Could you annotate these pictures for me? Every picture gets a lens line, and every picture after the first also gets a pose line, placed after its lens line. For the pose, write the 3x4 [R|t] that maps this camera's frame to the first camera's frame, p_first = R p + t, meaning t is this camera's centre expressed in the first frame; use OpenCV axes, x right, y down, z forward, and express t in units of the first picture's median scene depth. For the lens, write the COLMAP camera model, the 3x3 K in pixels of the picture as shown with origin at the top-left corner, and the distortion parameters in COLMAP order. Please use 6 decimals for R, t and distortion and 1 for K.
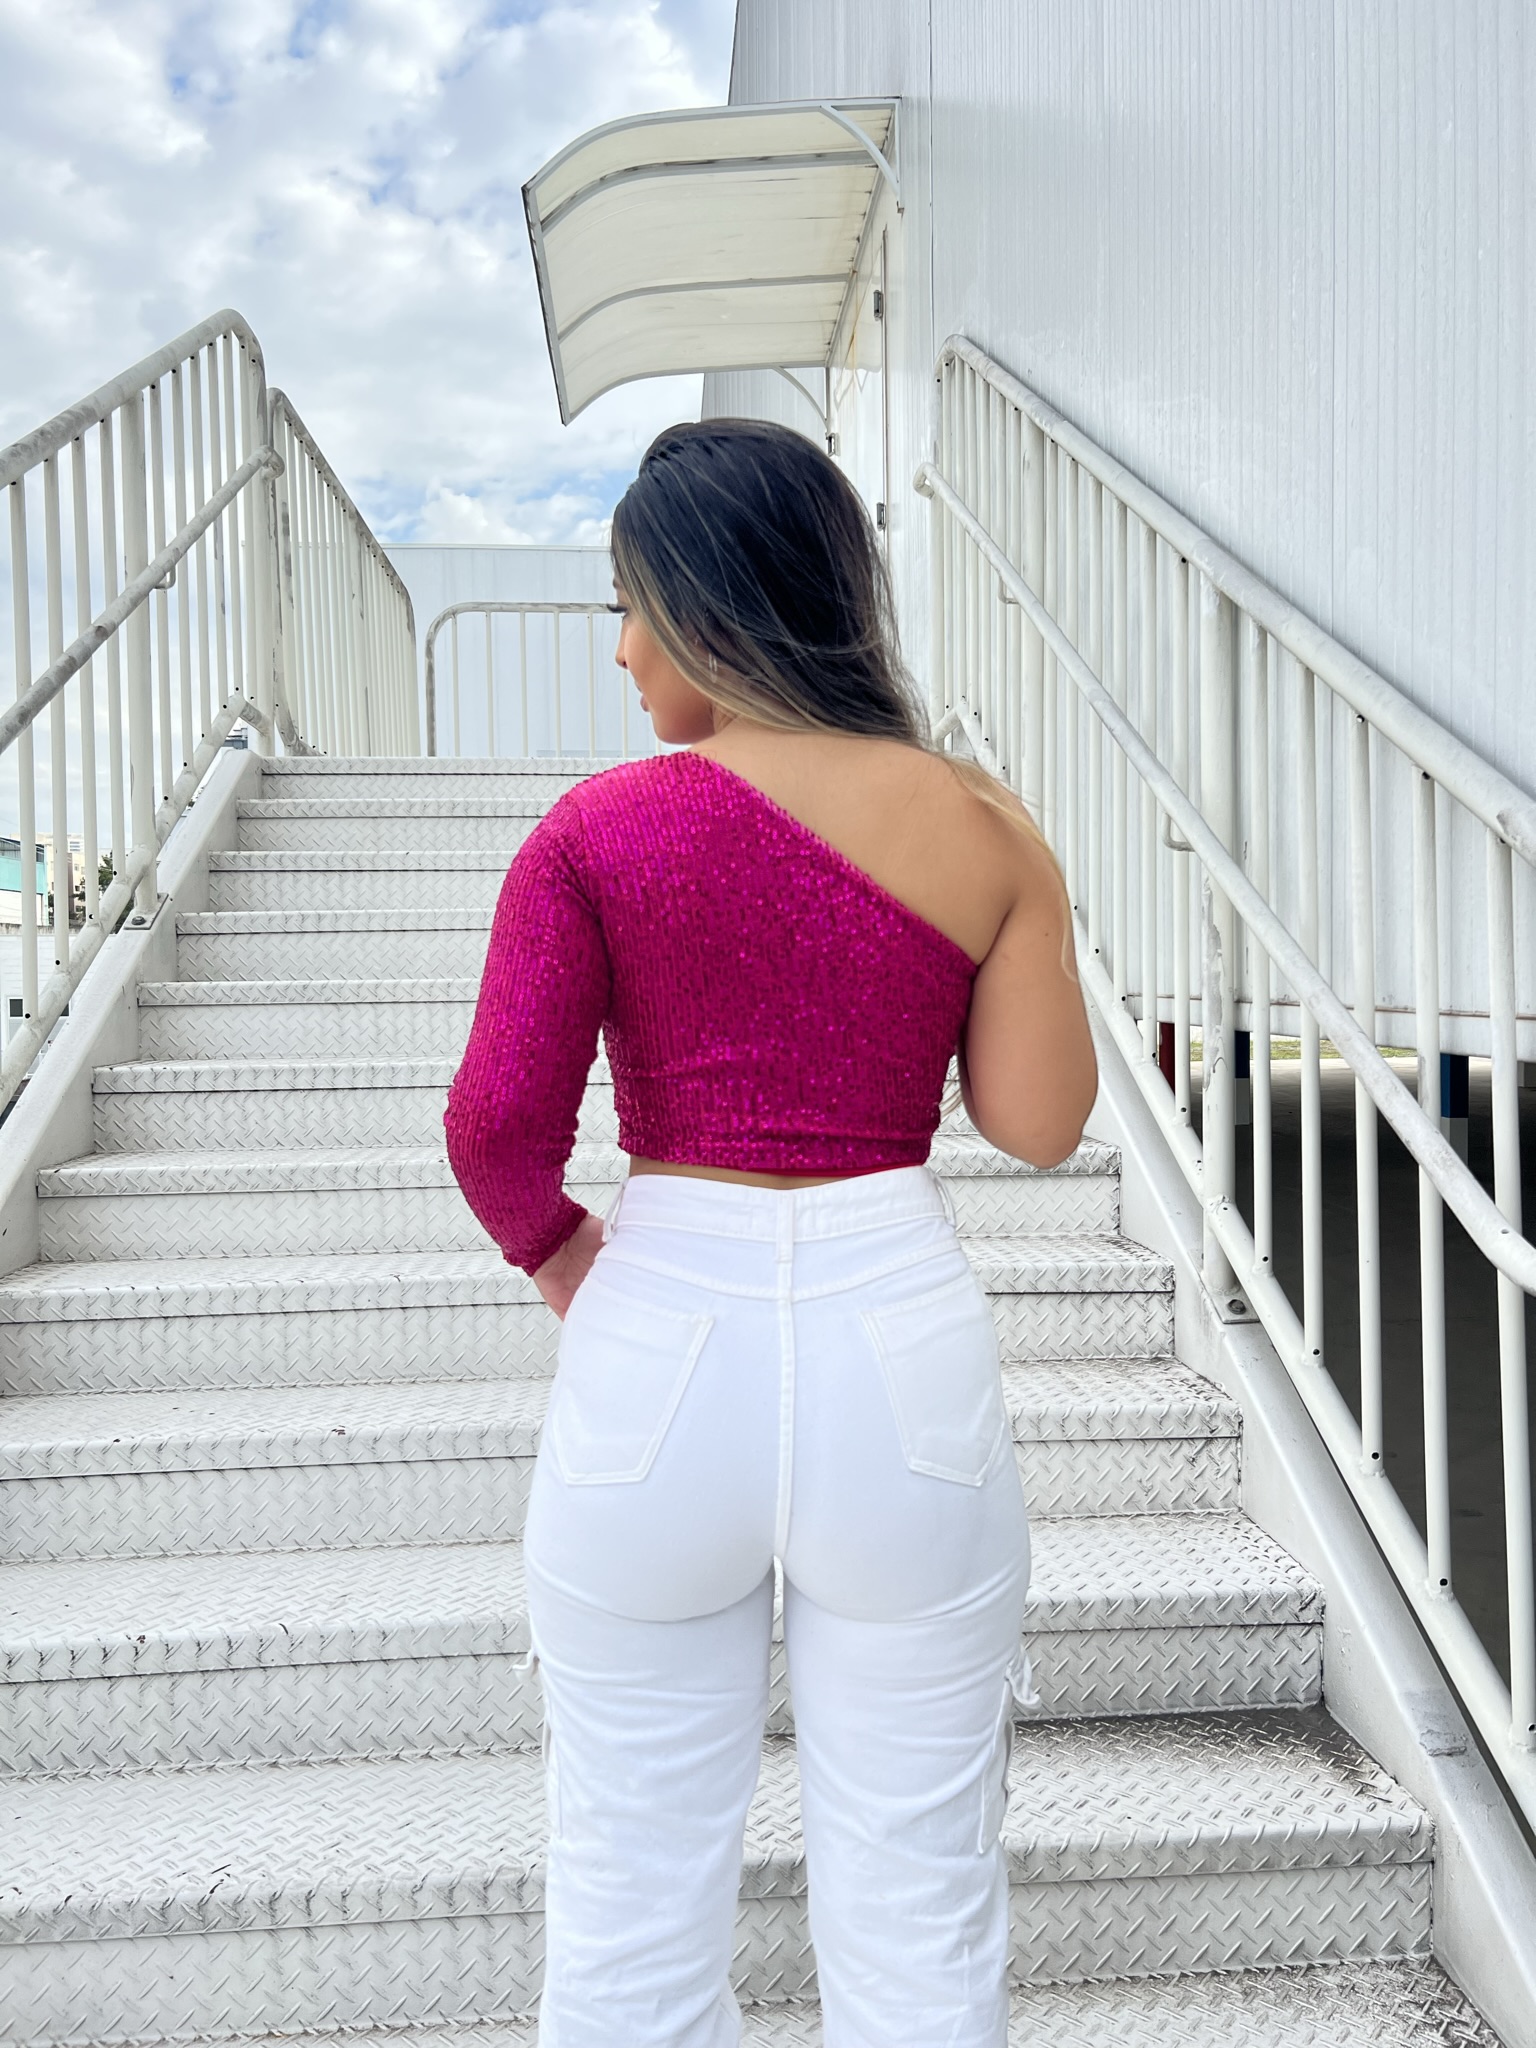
lens RADIAL K [[1545.5, 0, 773.8], [0, 1545.5, 1031.4], [0, 0, 1]] dist [0.041756, -0.042313]
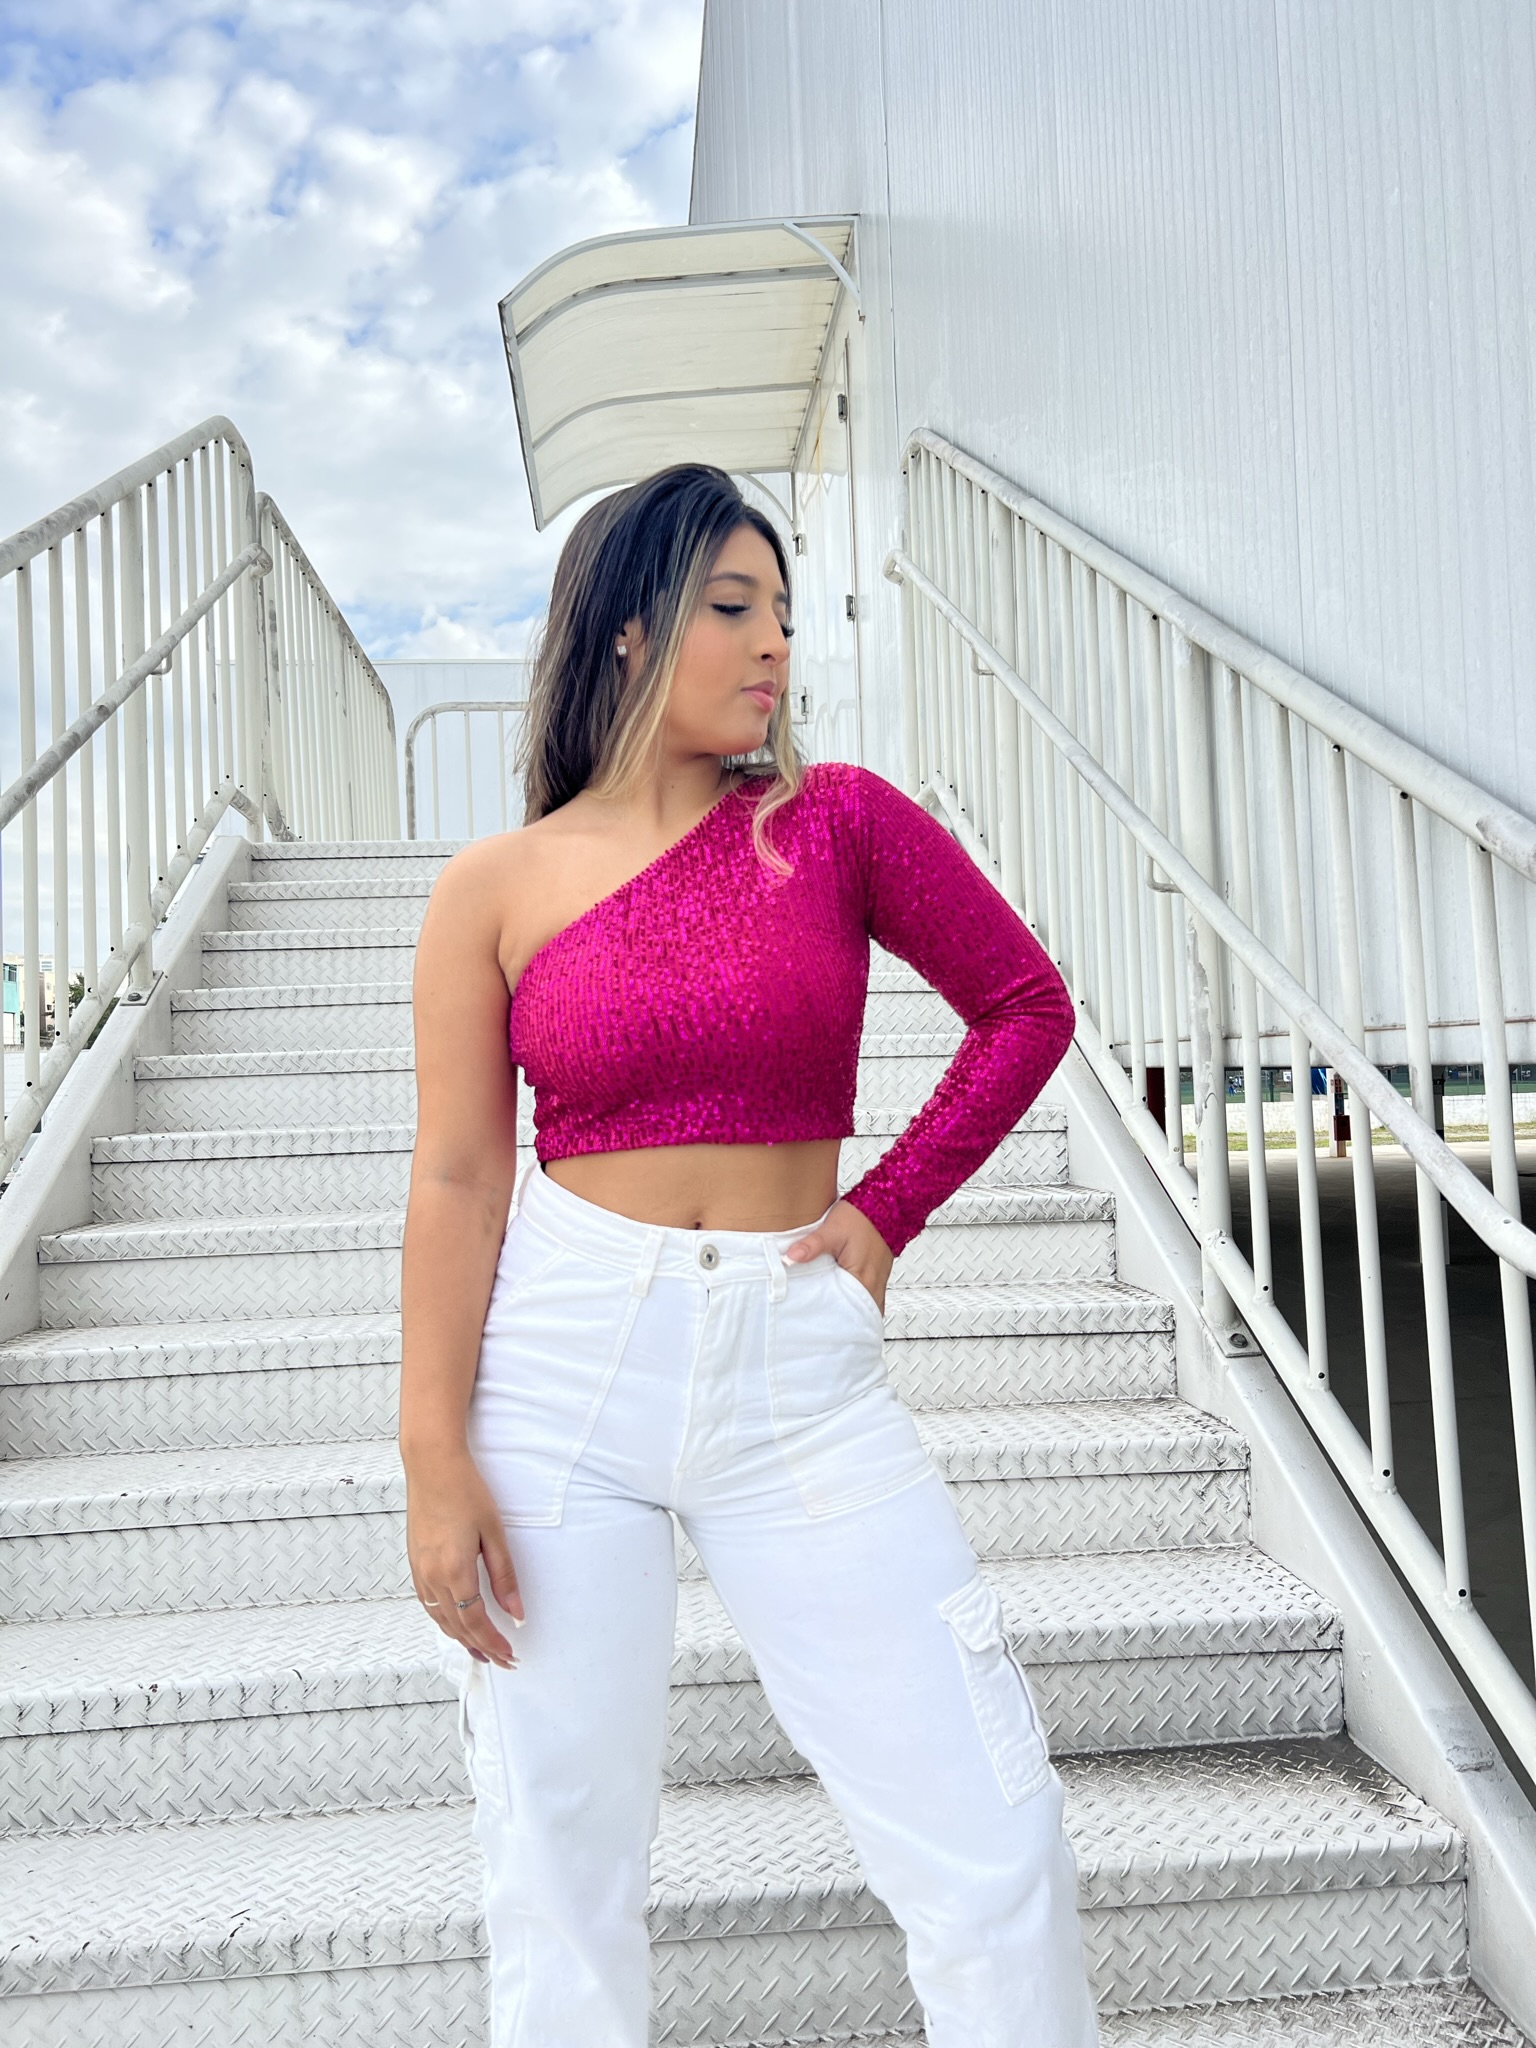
lens RADIAL K [[1546.7, 0, 755.2], [0, 1546.7, 1029.5], [0, 0, 1]] dist [0.045348, -0.049423]
pose [[0.999739, -0.021801, 0.006774, -0.018711], [0.022211, 0.997453, -0.067787, 0.042344], [-0.005279, 0.067920, 0.997677, -0.017243]]
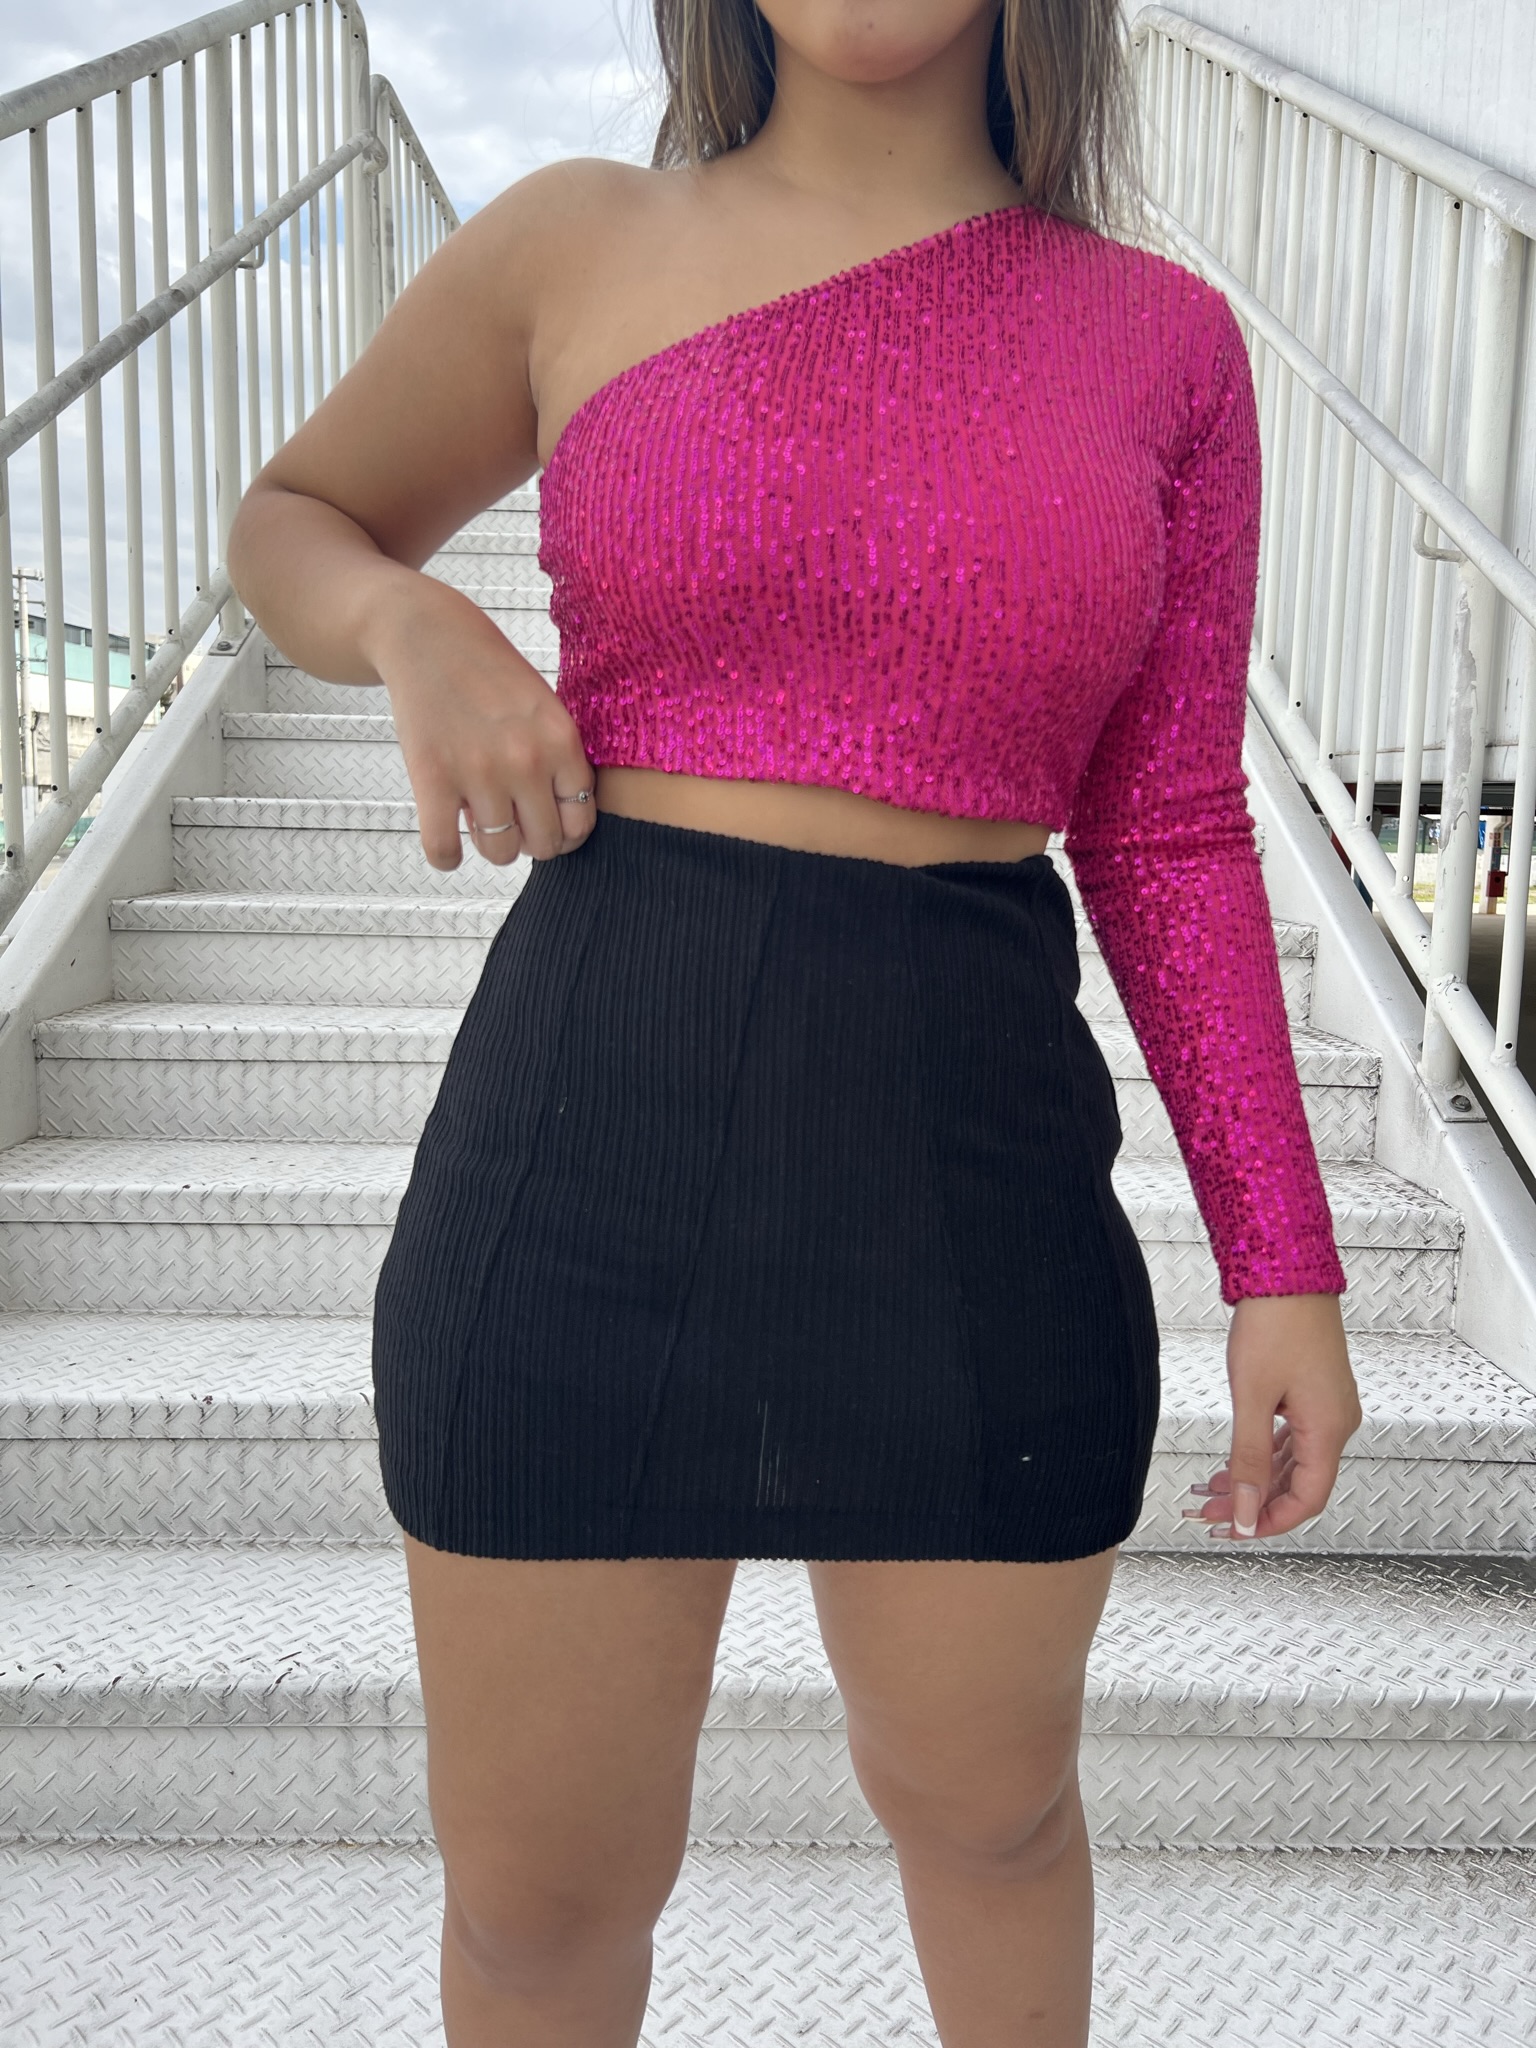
lens RADIAL K [[1551.3, 0, 771.9], [0, 1551.3, 1006.7], [0, 0, 1]] dist [0.036968, -0.039318]
pose [[0.997265, 0.041689, -0.061029, -0.034944], [-0.035632, 0.994630, 0.097172, 0.060085], [0.064752, -0.094732, 0.993395, 0.138312]]
